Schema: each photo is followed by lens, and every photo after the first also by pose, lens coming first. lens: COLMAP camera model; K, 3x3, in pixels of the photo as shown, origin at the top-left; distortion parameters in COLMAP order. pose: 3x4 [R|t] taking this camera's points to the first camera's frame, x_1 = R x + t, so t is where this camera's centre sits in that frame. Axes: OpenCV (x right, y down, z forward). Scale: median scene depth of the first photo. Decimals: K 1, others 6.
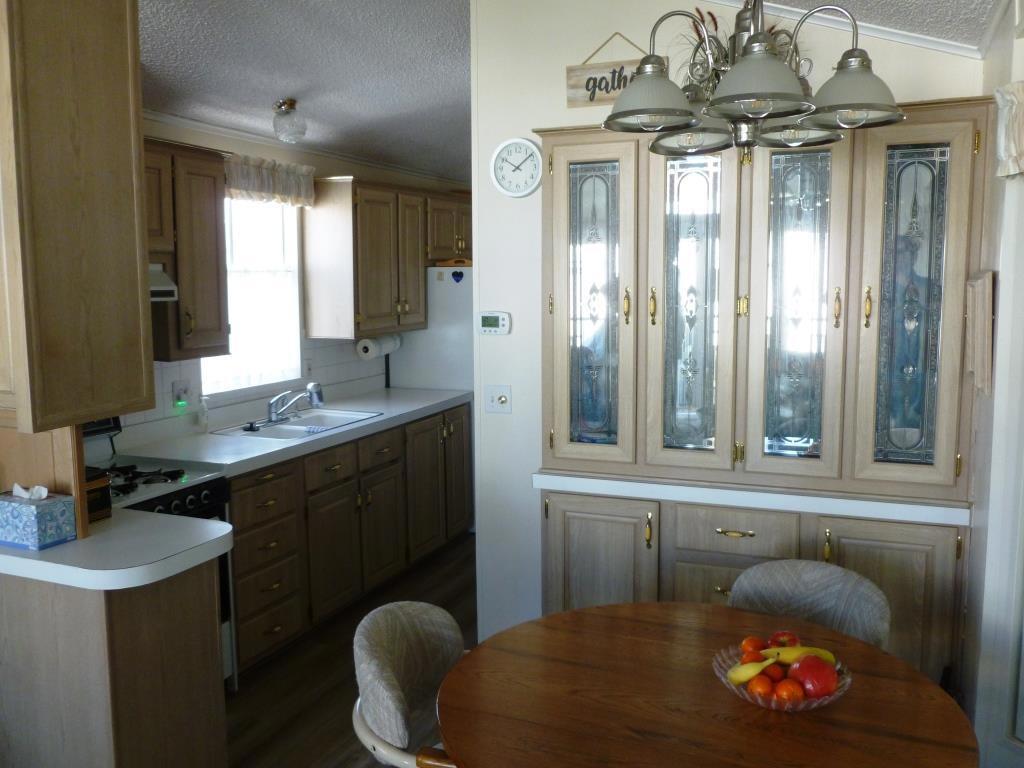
lens RADIAL K [[875.0, 0, 499.4], [0, 875.0, 384.4], [0, 0, 1]] dist [-0.032889, 0.012380]
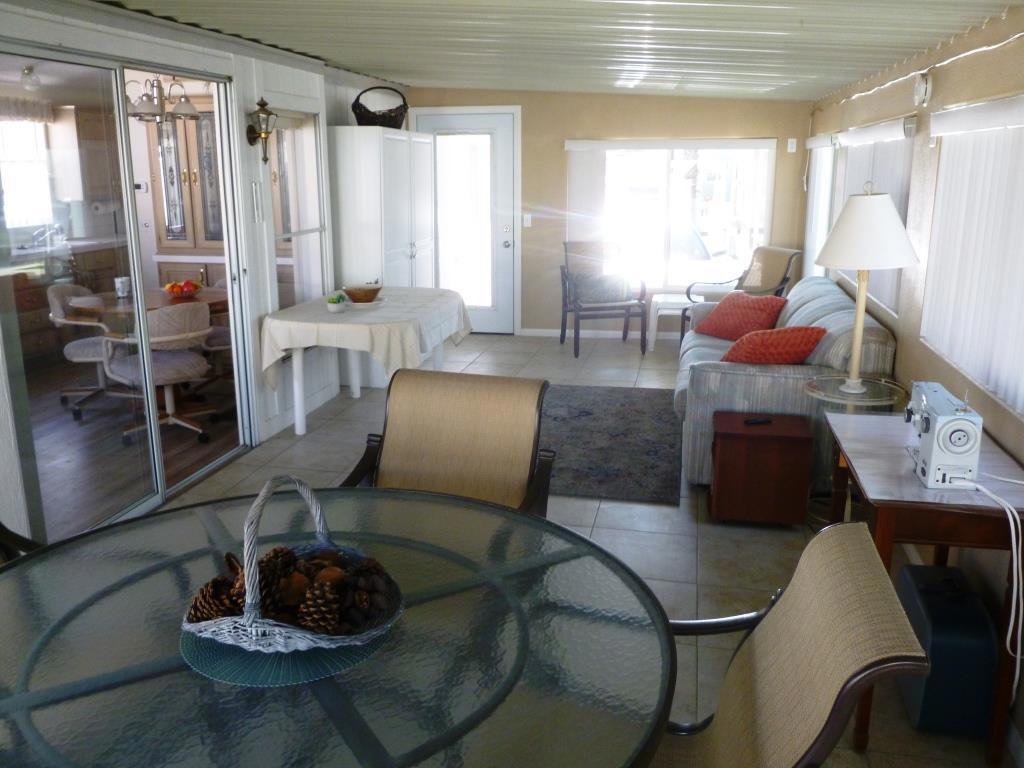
lens RADIAL K [[882.8, 0, 487.3], [0, 882.8, 387.5], [0, 0, 1]] dist [-0.011252, -0.007415]
pose [[0.985805, -0.038715, 0.163370, 0.432830], [0.017795, 0.991663, 0.127625, 0.143688], [-0.166949, -0.122906, 0.978275, -1.197059]]
